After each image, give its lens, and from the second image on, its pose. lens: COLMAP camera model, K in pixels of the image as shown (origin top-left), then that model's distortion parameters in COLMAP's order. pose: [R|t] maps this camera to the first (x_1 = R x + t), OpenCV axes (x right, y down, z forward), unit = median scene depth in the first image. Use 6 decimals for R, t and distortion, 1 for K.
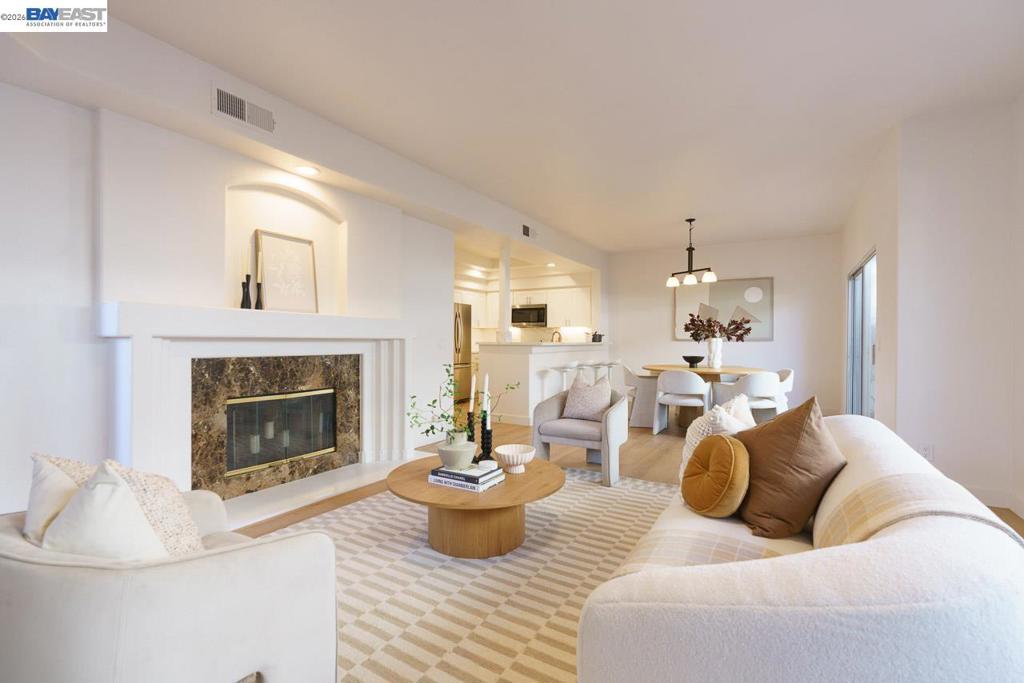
lens RADIAL K [[465.7, 0, 509.1], [0, 465.7, 347.1], [0, 0, 1]] dist [-0.006117, 0.004497]
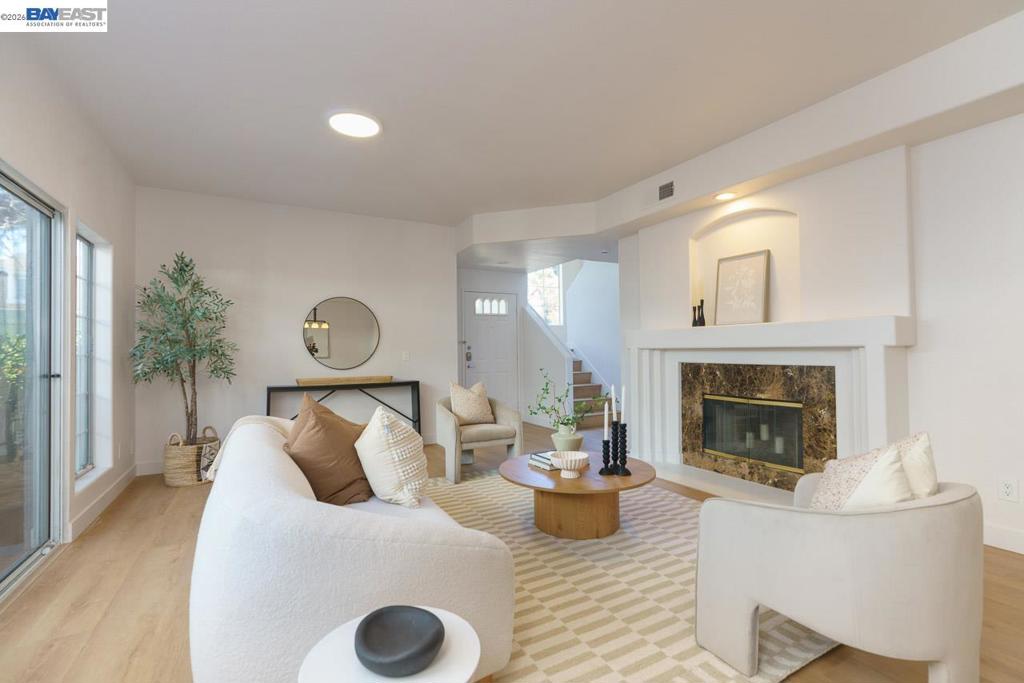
lens RADIAL K [[465.7, 0, 514.3], [0, 465.7, 345.6], [0, 0, 1]] dist [-0.006117, 0.004497]
pose [[-0.495781, -0.008427, -0.868406, 0.669043], [-0.004165, 0.999964, -0.007326, -0.012885], [0.868437, -0.000015, -0.495799, 0.958333]]
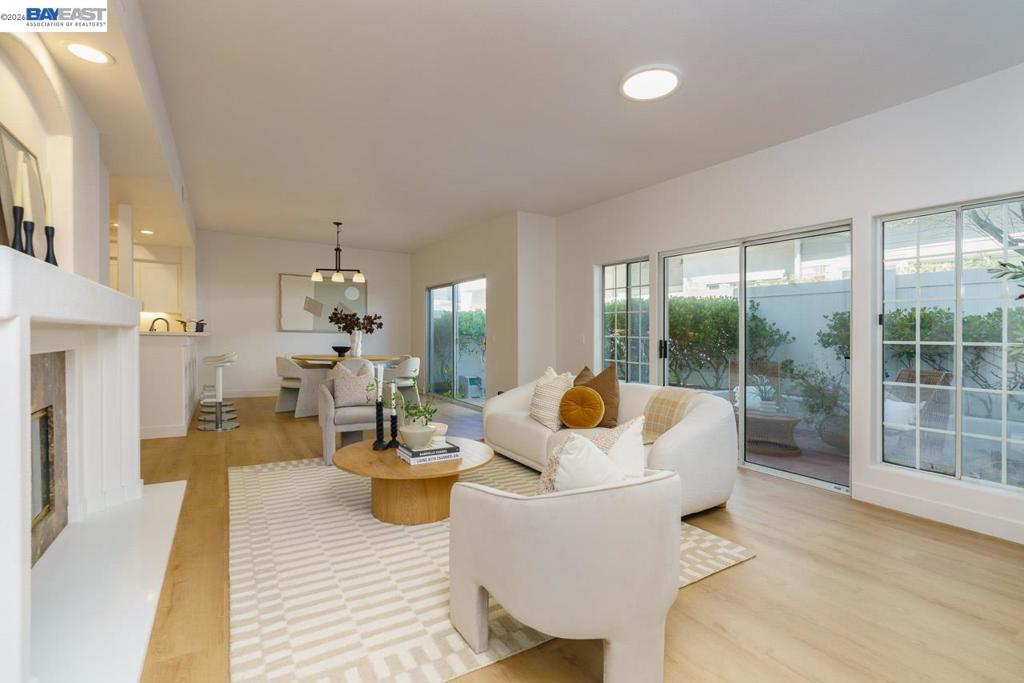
lens RADIAL K [[465.7, 0, 514.7], [0, 465.7, 350.2], [0, 0, 1]] dist [-0.006117, 0.004497]
pose [[0.452874, -0.022342, 0.891294, -0.638852], [-0.004228, 0.999621, 0.027206, -0.005232], [-0.891564, -0.016089, 0.452608, 0.188489]]
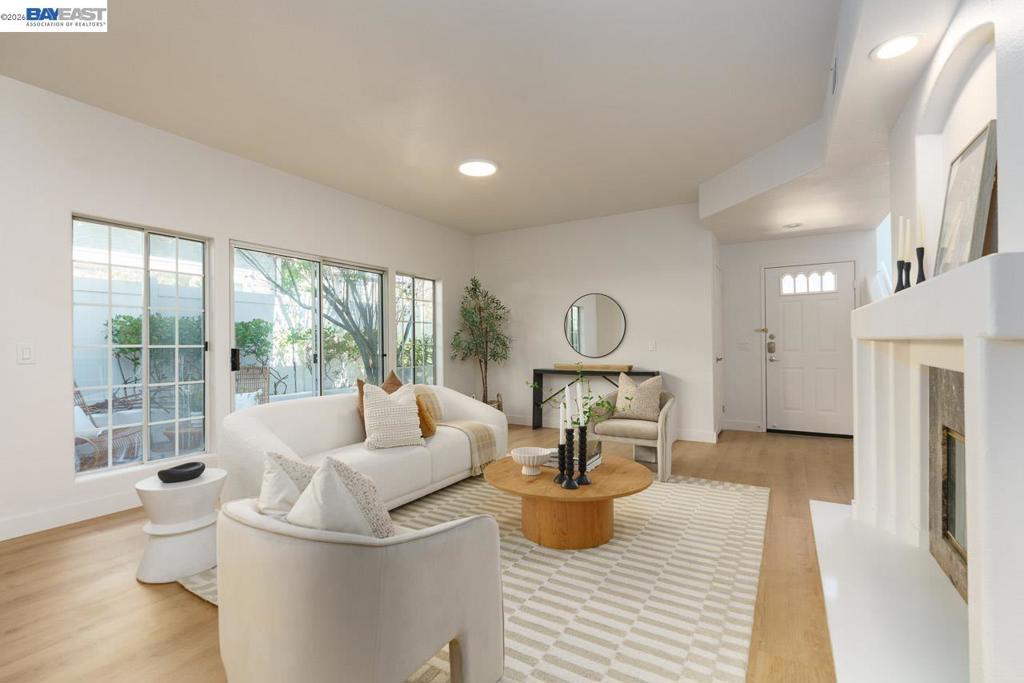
lens RADIAL K [[465.7, 0, 510.0], [0, 465.7, 344.4], [0, 0, 1]] dist [-0.006117, 0.004497]
pose [[-0.999970, 0.005547, 0.005368, 0.035259], [0.005639, 0.999833, 0.017406, -0.022674], [-0.005271, 0.017436, -0.999834, 1.370390]]
